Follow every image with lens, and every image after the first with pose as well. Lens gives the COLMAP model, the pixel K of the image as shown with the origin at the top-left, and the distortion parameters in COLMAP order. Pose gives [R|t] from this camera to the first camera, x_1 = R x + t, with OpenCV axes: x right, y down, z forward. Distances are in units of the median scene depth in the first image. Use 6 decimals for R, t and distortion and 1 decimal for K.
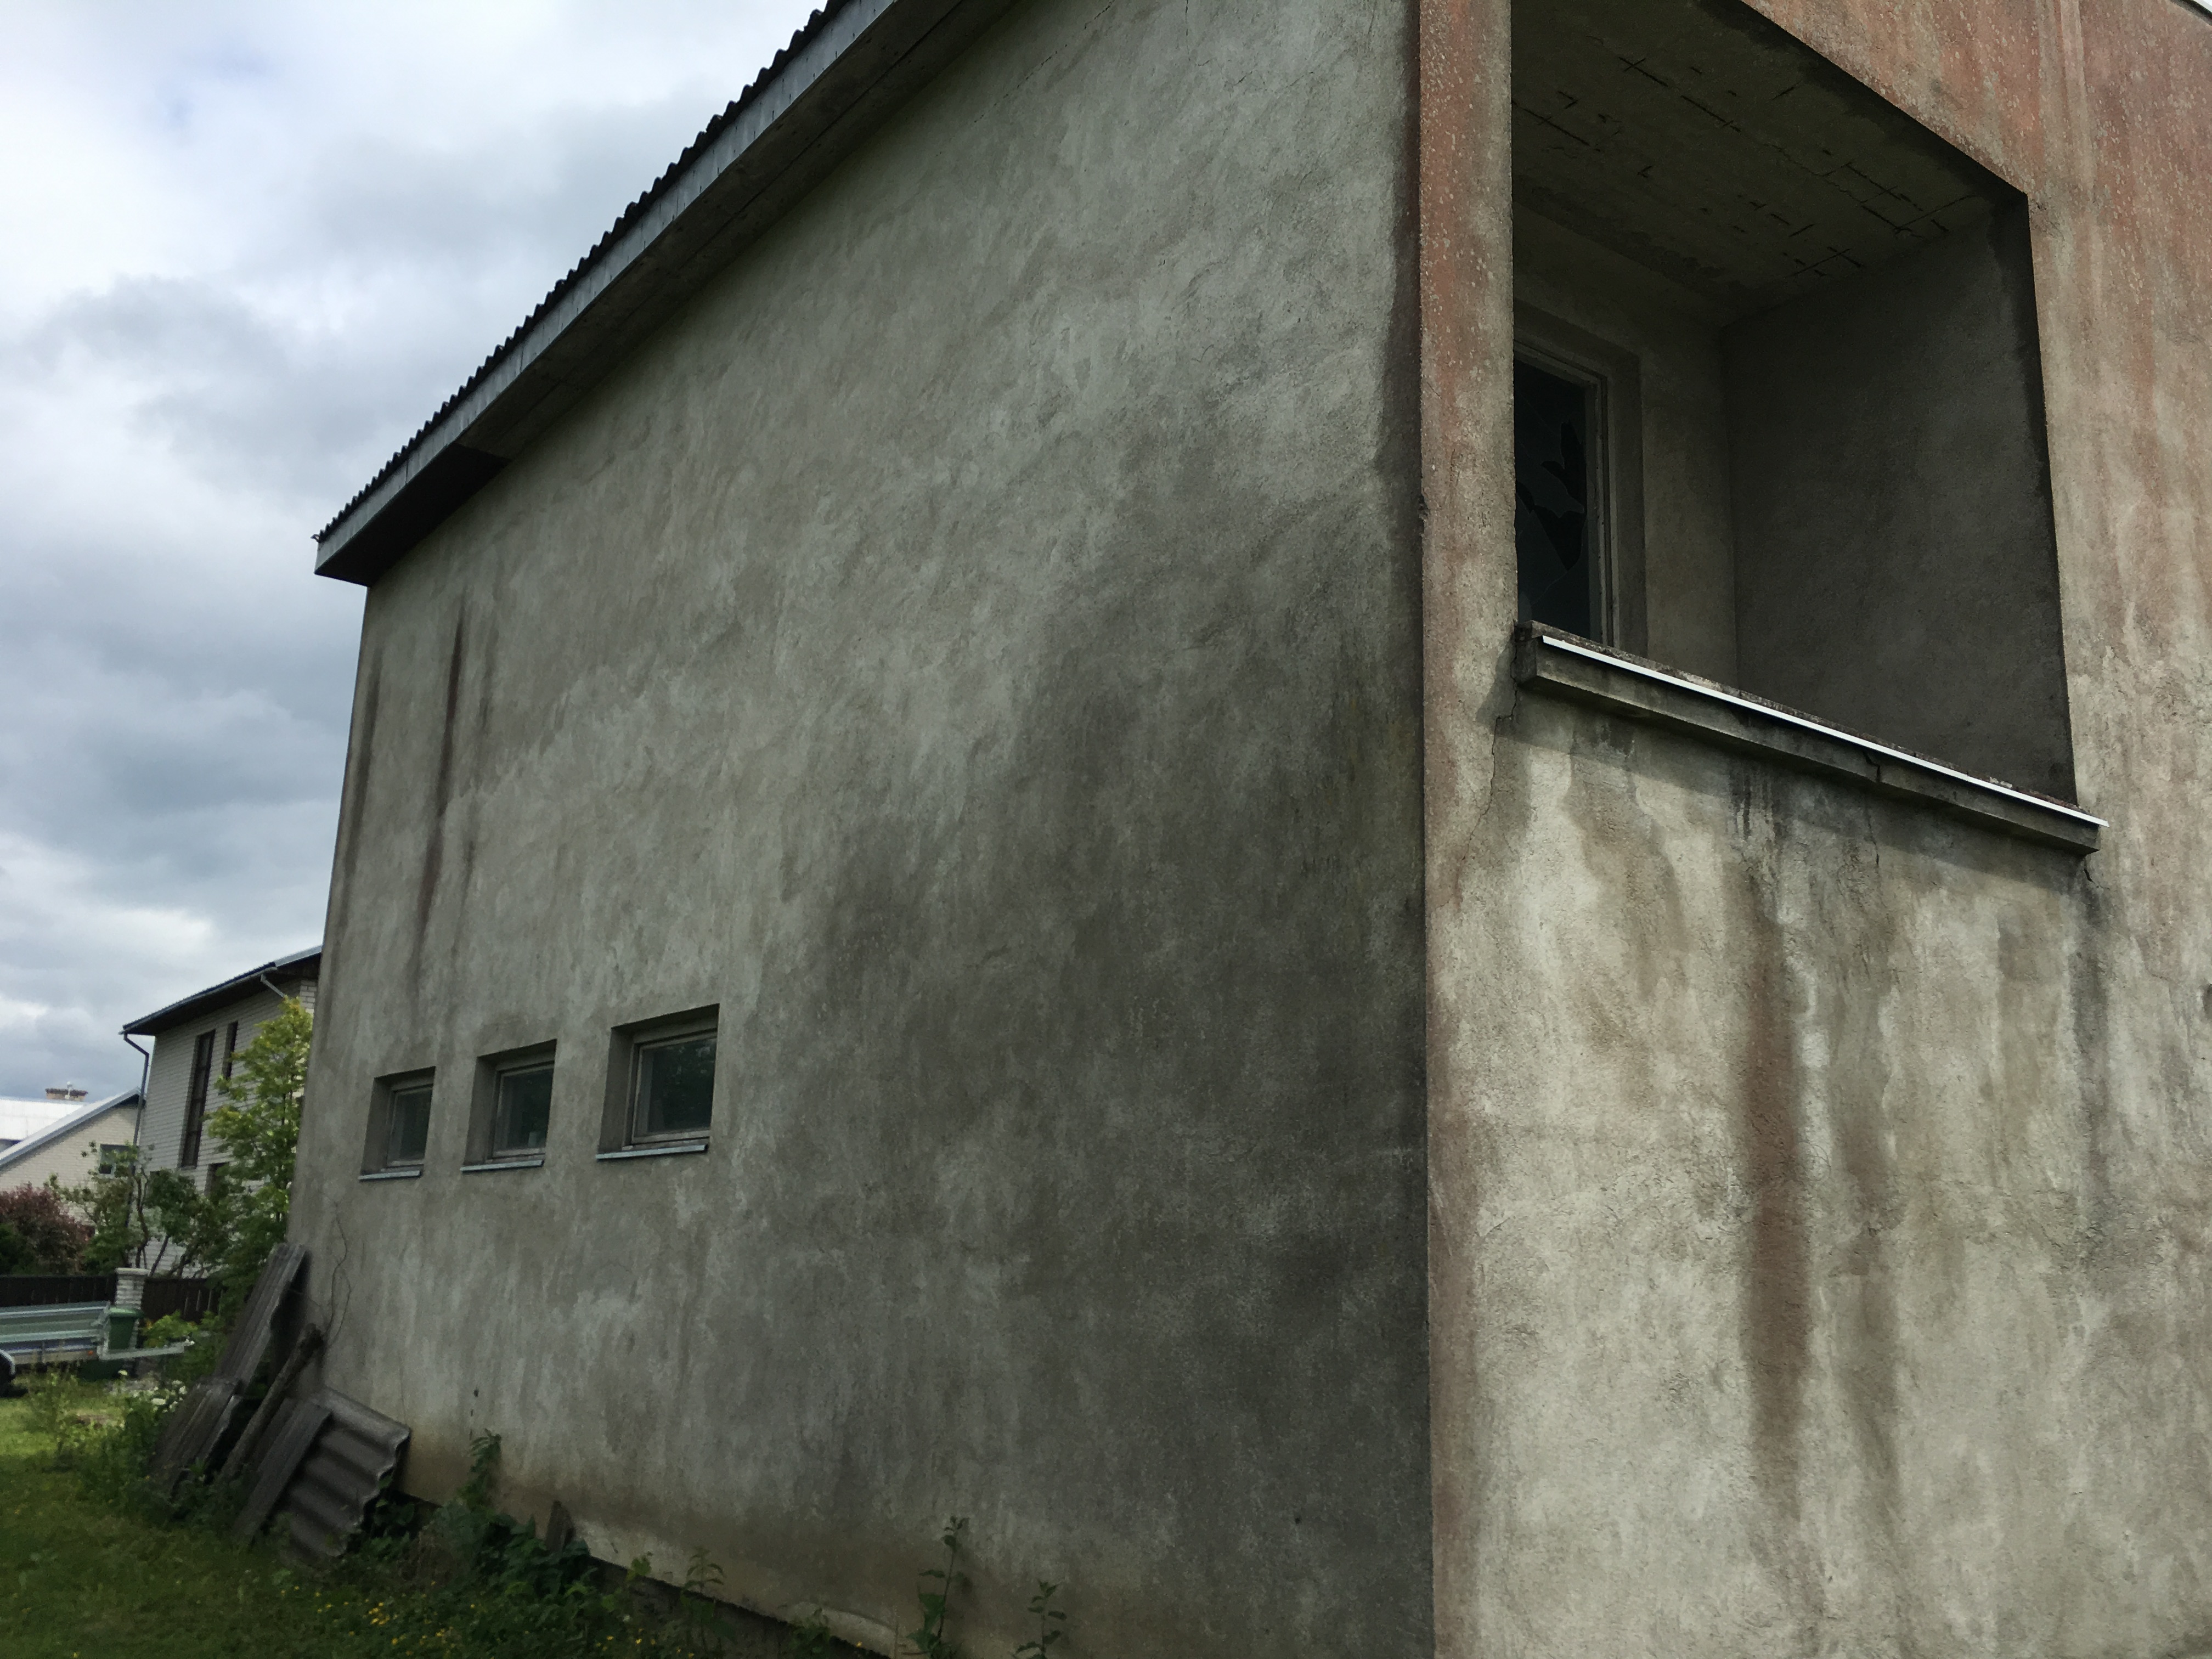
lens RADIAL K [[1865.2, 0, 1106.1], [0, 1865.2, 832.2], [0, 0, 1]] dist [0.051080, -0.028722]
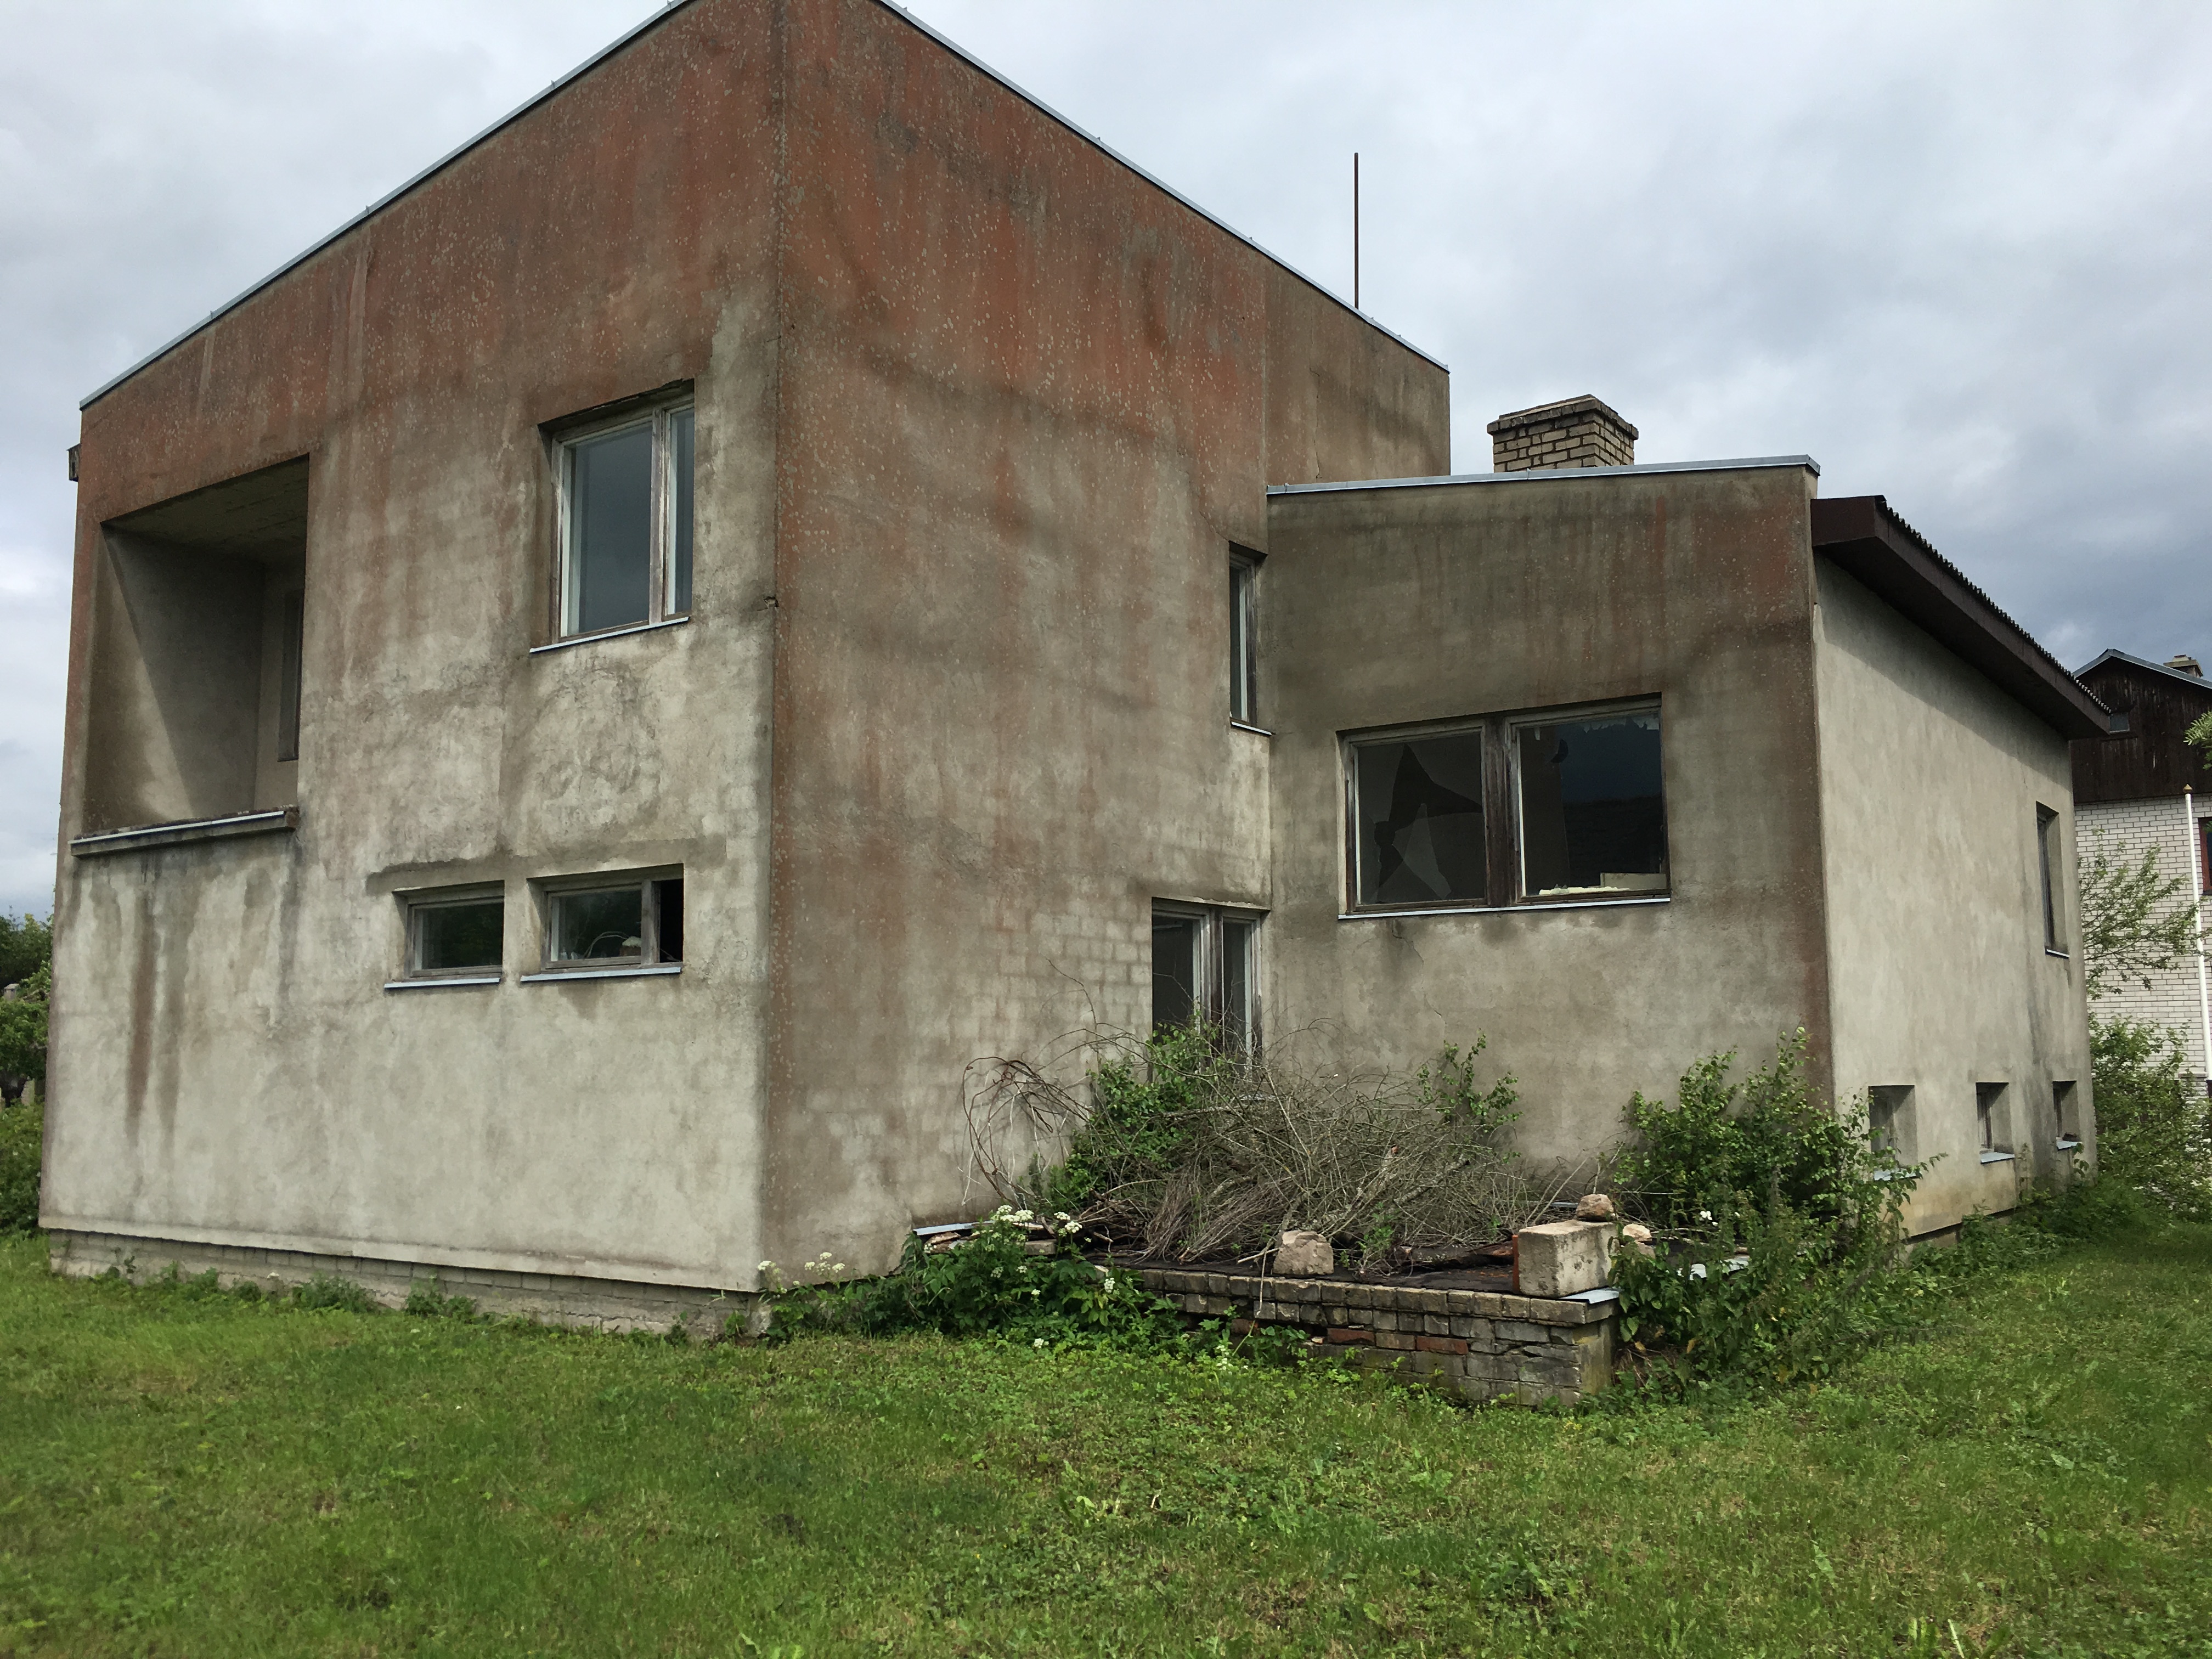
lens RADIAL K [[1865.2, 0, 1106.1], [0, 1865.2, 828.4], [0, 0, 1]] dist [0.051080, -0.028722]
pose [[0.292863, -0.152429, -0.943926, 2.839401], [0.232403, 0.968954, -0.084365, 0.403491], [0.927480, -0.194664, 0.319196, 1.286403]]
